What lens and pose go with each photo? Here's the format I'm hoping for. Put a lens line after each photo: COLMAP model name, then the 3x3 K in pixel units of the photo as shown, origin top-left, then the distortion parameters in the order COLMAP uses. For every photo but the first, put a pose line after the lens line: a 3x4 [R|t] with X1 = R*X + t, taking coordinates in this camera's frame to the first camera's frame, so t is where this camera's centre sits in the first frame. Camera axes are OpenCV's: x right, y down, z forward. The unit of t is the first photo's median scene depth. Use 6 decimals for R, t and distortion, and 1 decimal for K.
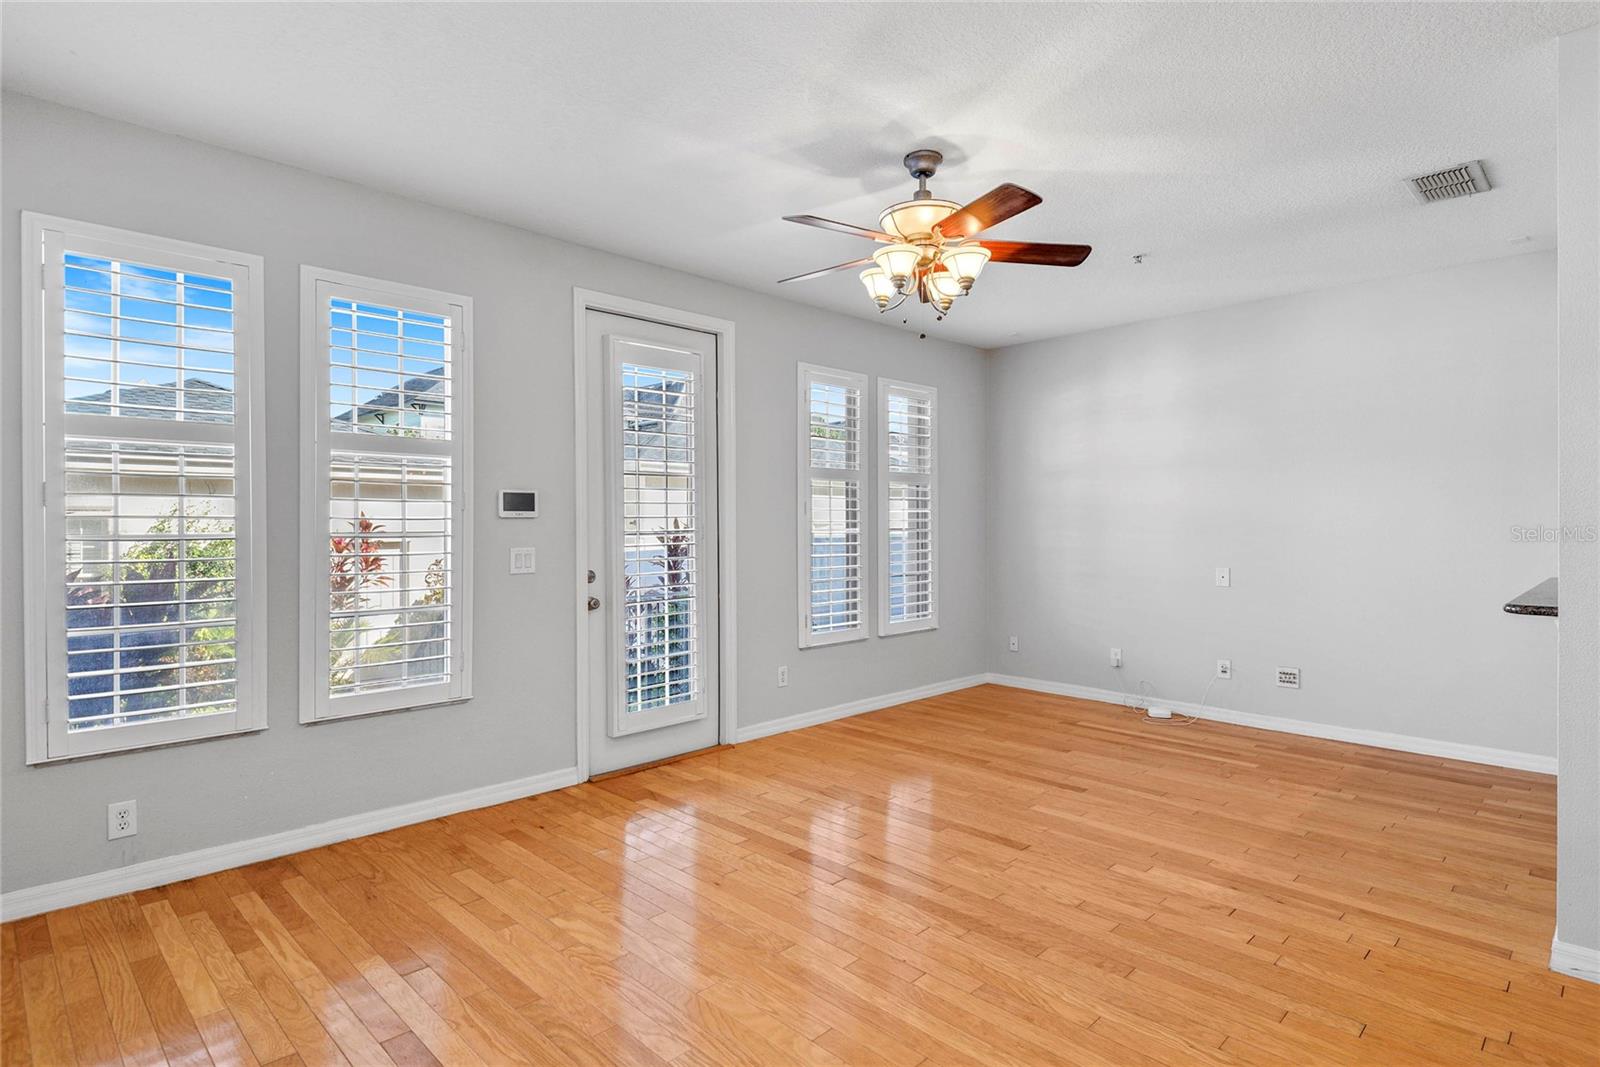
lens RADIAL K [[837.6, 0, 801.3], [0, 837.6, 528.1], [0, 0, 1]] dist [0.006719, -0.000369]
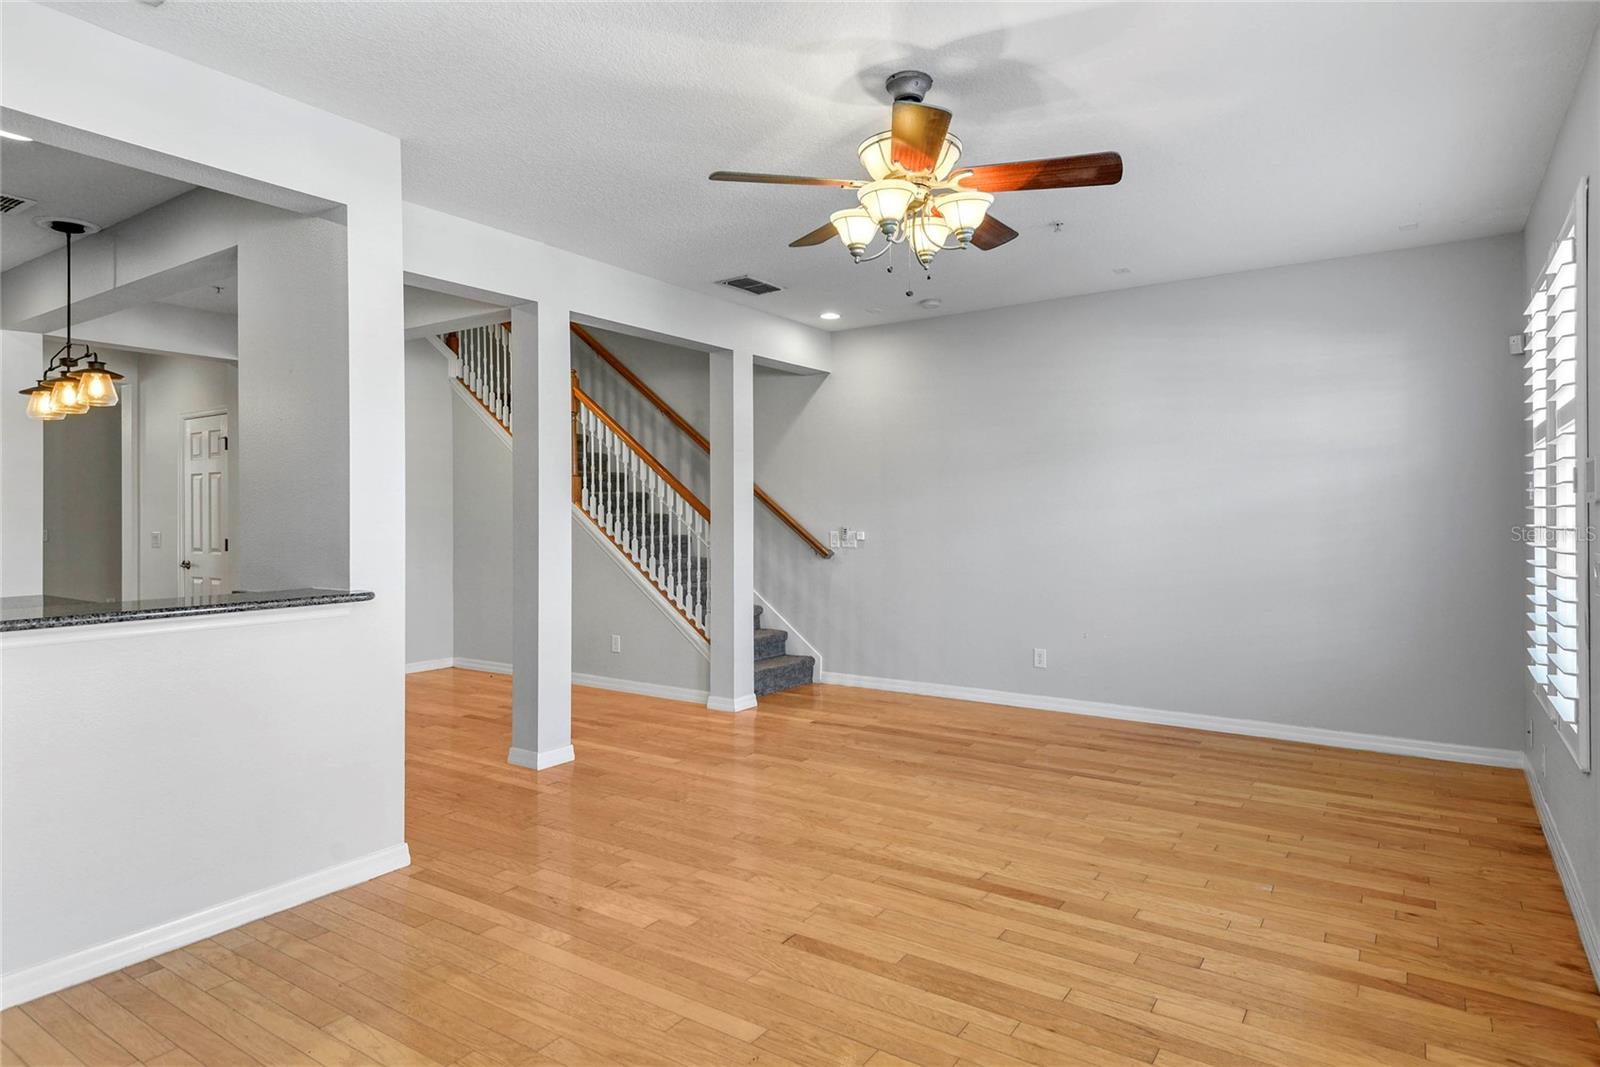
lens RADIAL K [[893.4, 0, 817.4], [0, 893.4, 513.3], [0, 0, 1]] dist [0.023685, -0.001578]
pose [[-0.979489, 0.004029, -0.201457, 0.419282], [0.003618, 0.999991, 0.002411, -0.010580], [0.201464, 0.001633, -0.979494, 1.866452]]
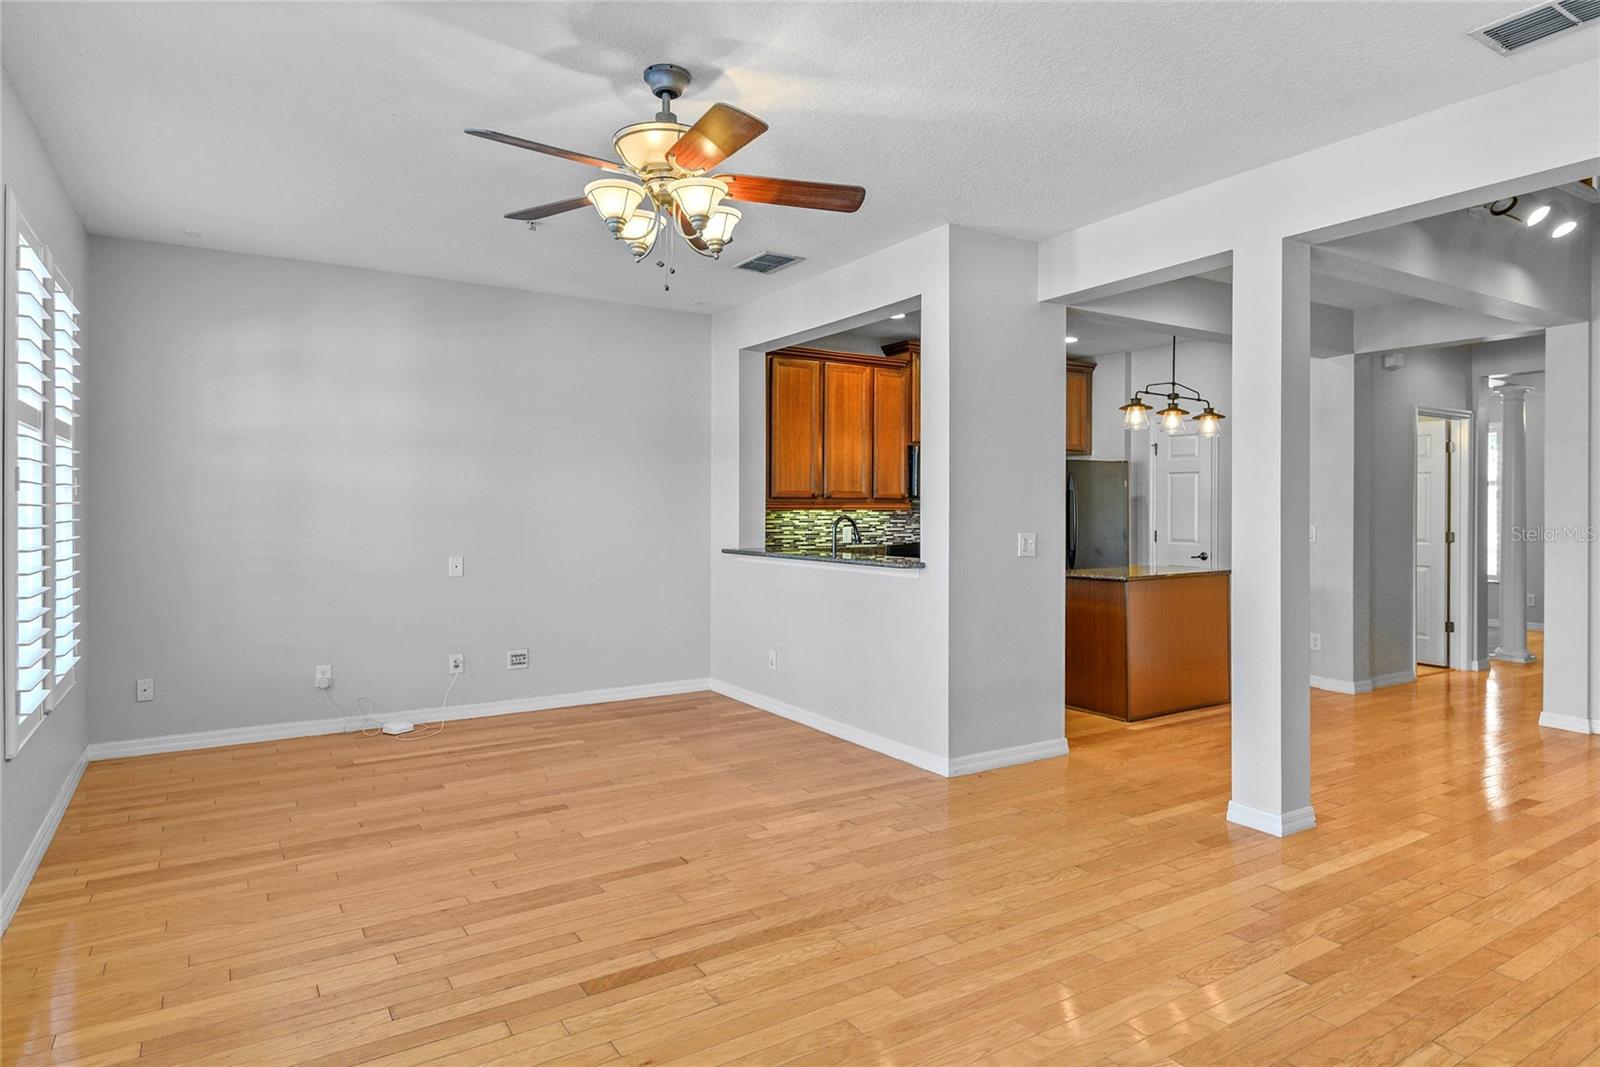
lens RADIAL K [[913.8, 0, 805.8], [0, 913.8, 514.7], [0, 0, 1]] dist [0.054338, -0.039369]
pose [[0.207258, -0.005813, 0.978269, -0.726610], [0.001177, 0.999983, 0.005692, -0.009093], [-0.978286, -0.000028, 0.207262, 0.675424]]
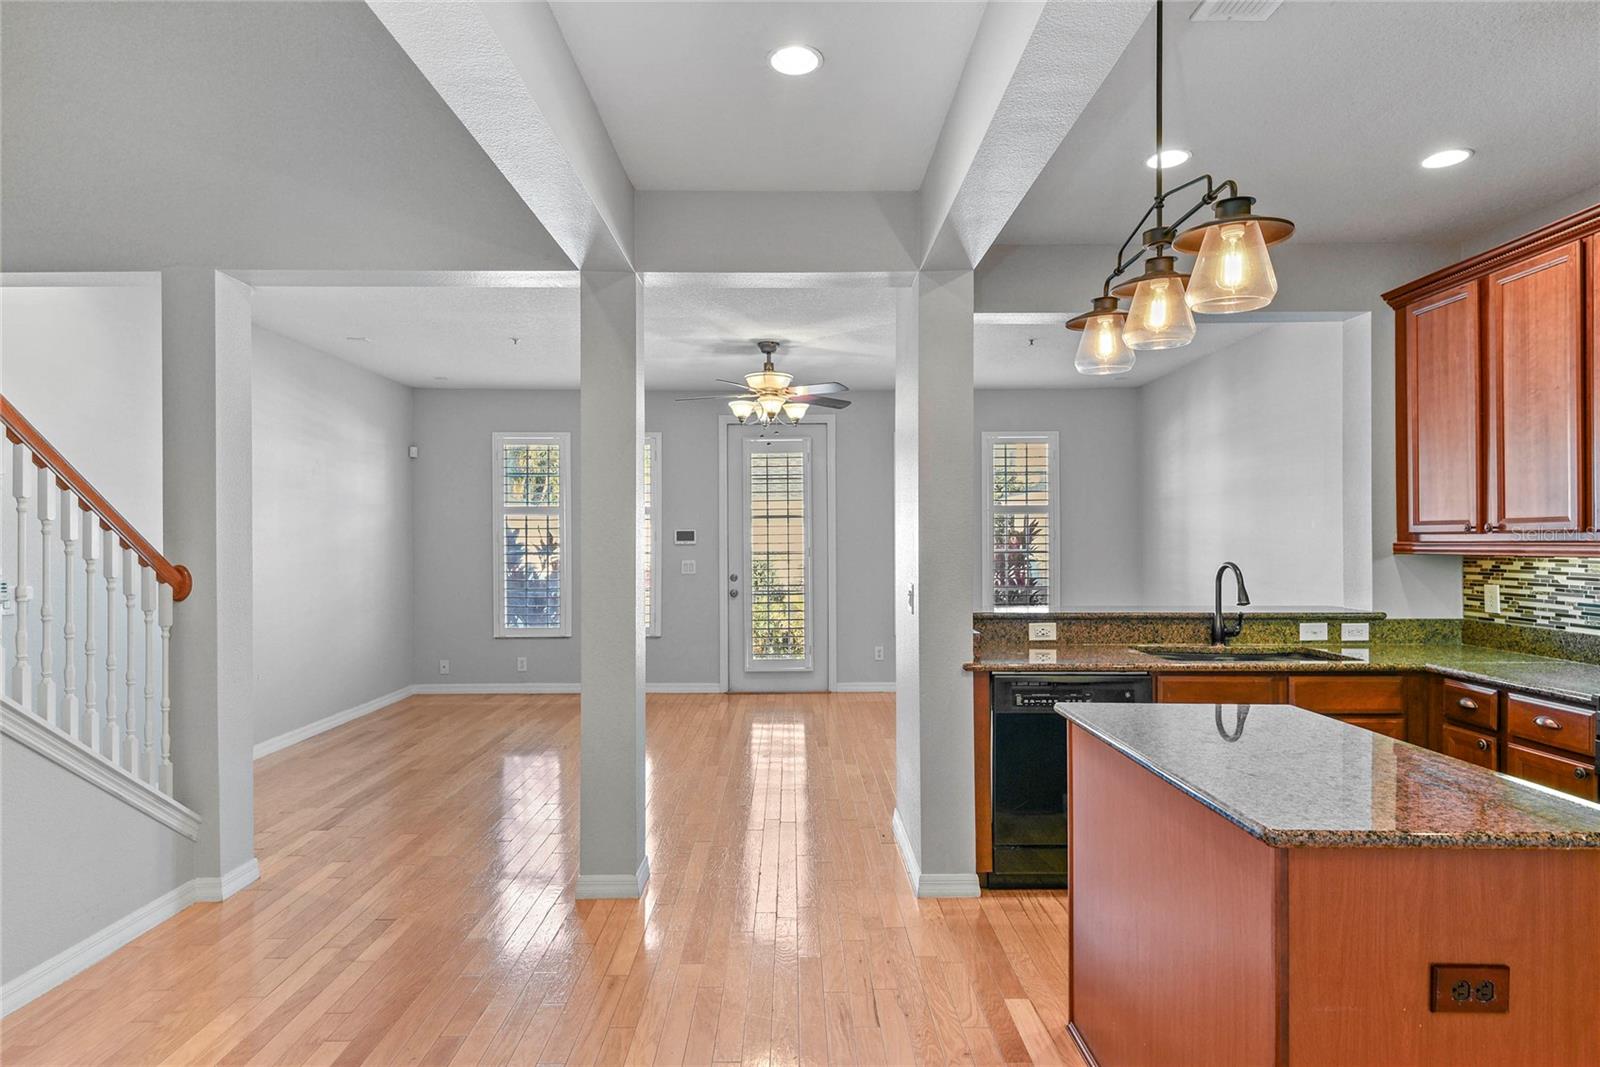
lens RADIAL K [[873.4, 0, 794.3], [0, 873.4, 538.1], [0, 0, 1]] dist [0.002427, -0.000864]
pose [[0.711527, -0.001742, -0.702657, 1.476513], [-0.001234, 0.999992, -0.003729, -0.023520], [0.702658, 0.003520, 0.711519, -0.269939]]
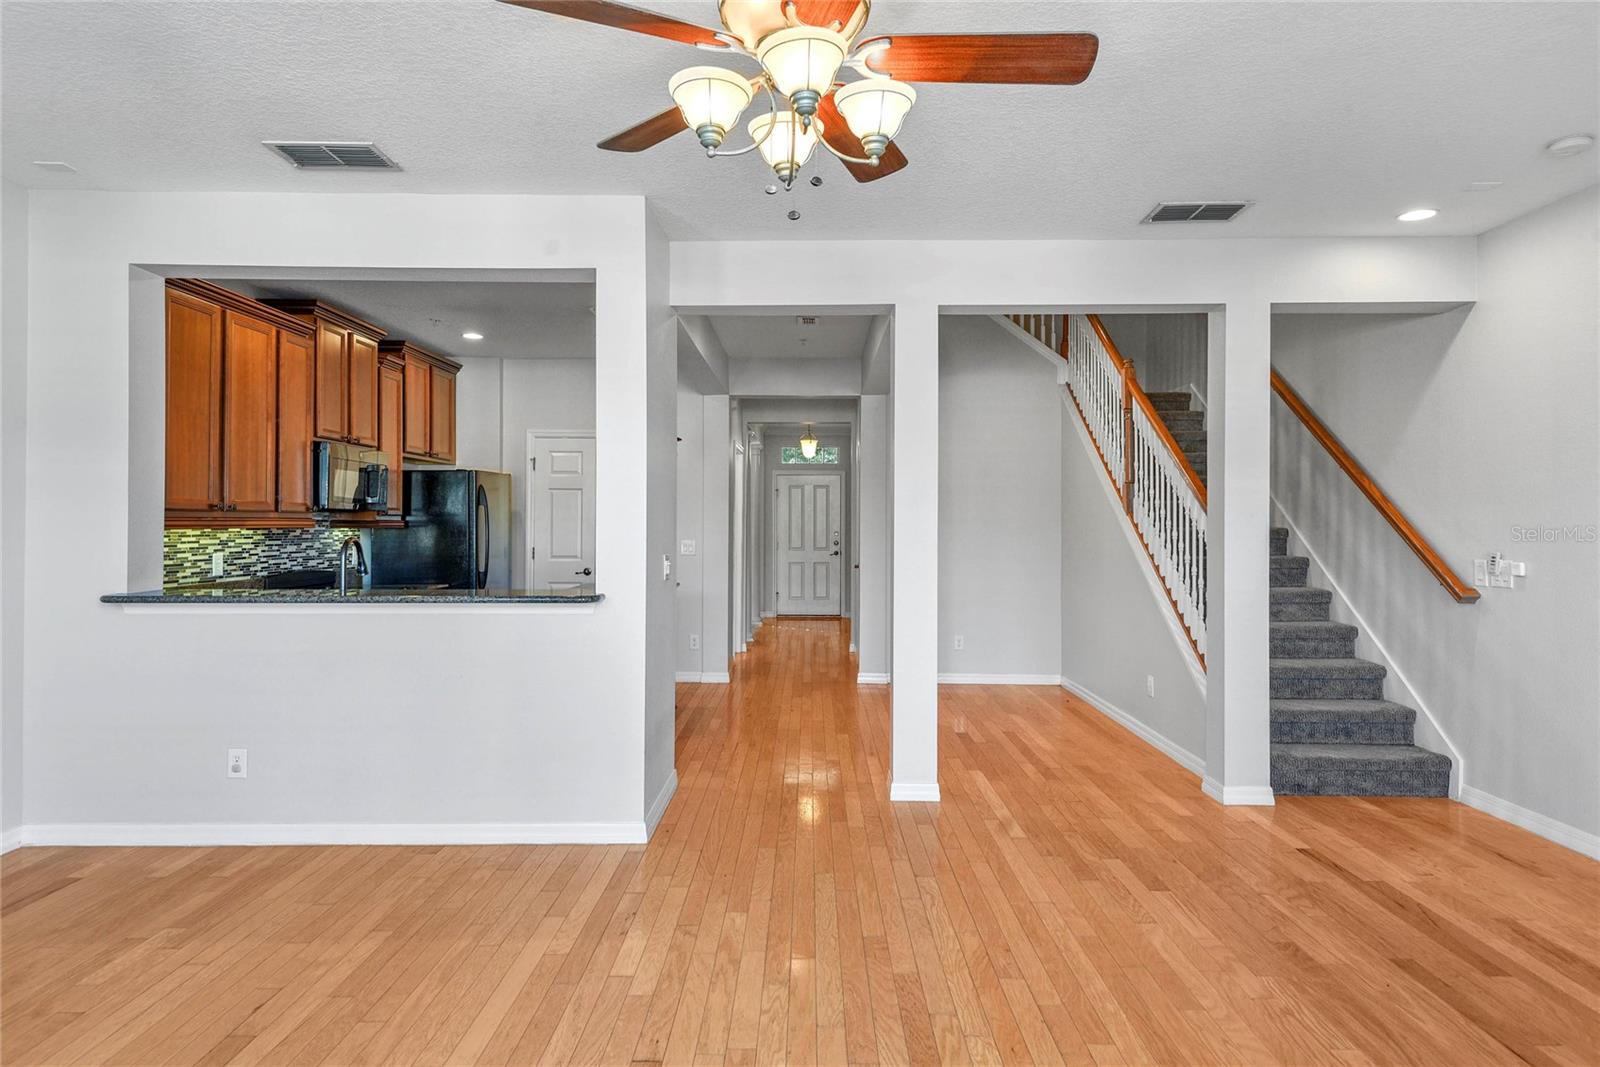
lens RADIAL K [[913.8, 0, 805.8], [0, 913.8, 514.7], [0, 0, 1]] dist [0.054338, -0.039369]
pose [[-0.707372, 0.005657, 0.706819, -0.310791], [0.000077, 0.999969, -0.007926, -0.017300], [-0.706842, -0.005552, -0.707350, 1.447244]]
